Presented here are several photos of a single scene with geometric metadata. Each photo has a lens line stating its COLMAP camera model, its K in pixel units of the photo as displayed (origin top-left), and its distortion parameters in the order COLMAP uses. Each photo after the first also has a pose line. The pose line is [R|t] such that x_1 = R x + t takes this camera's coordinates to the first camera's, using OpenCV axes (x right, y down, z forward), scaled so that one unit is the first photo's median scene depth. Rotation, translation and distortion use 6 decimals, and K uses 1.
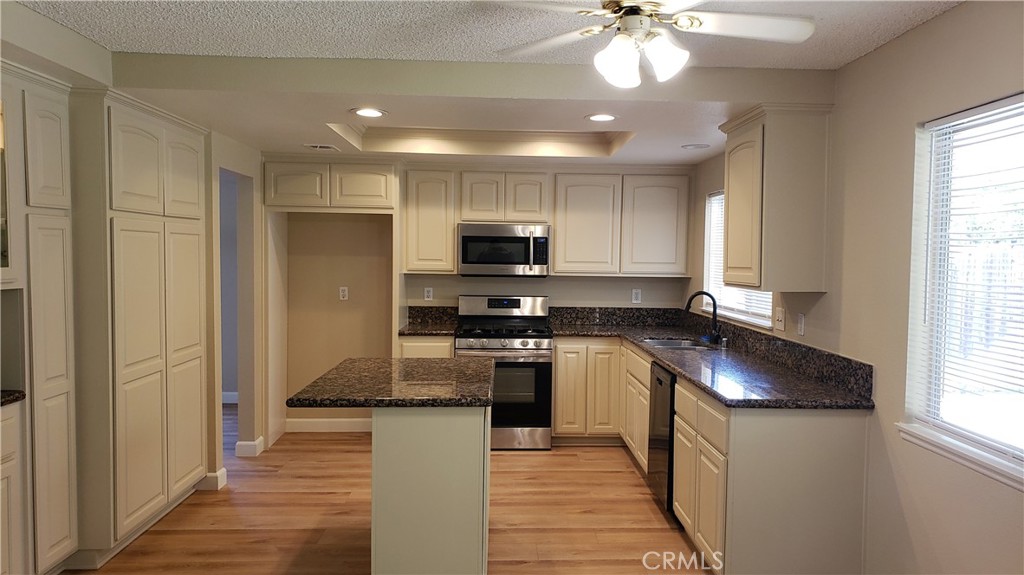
lens RADIAL K [[787.9, 0, 520.8], [0, 787.9, 295.9], [0, 0, 1]] dist [0.104967, -0.168265]
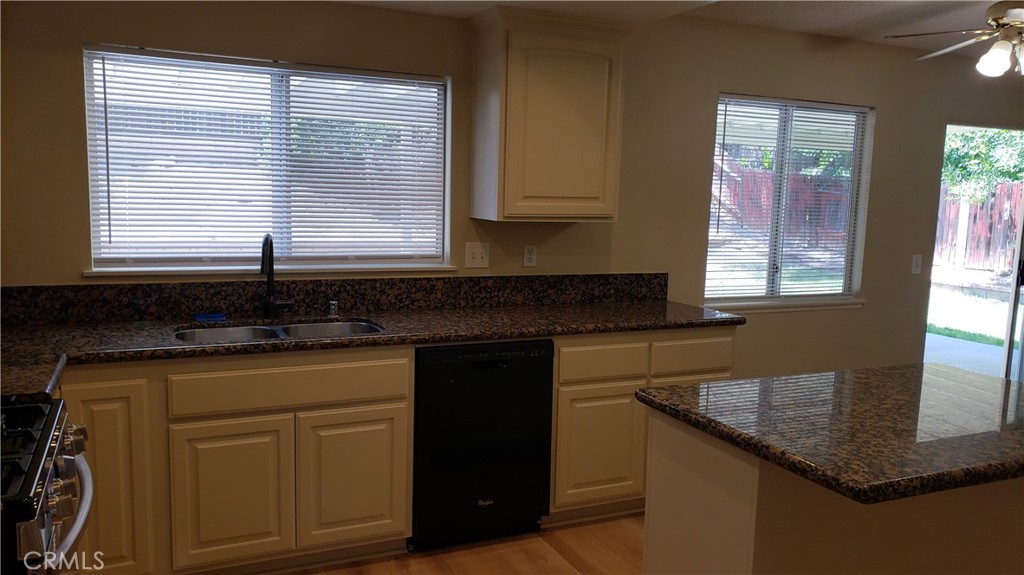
lens RADIAL K [[787.9, 0, 520.8], [0, 787.9, 295.9], [0, 0, 1]] dist [0.104967, -0.168265]
pose [[-0.385633, -0.148959, 0.910548, -0.478775], [0.019039, 0.985387, 0.169265, -0.073336], [-0.922456, 0.082610, -0.377162, 1.290853]]
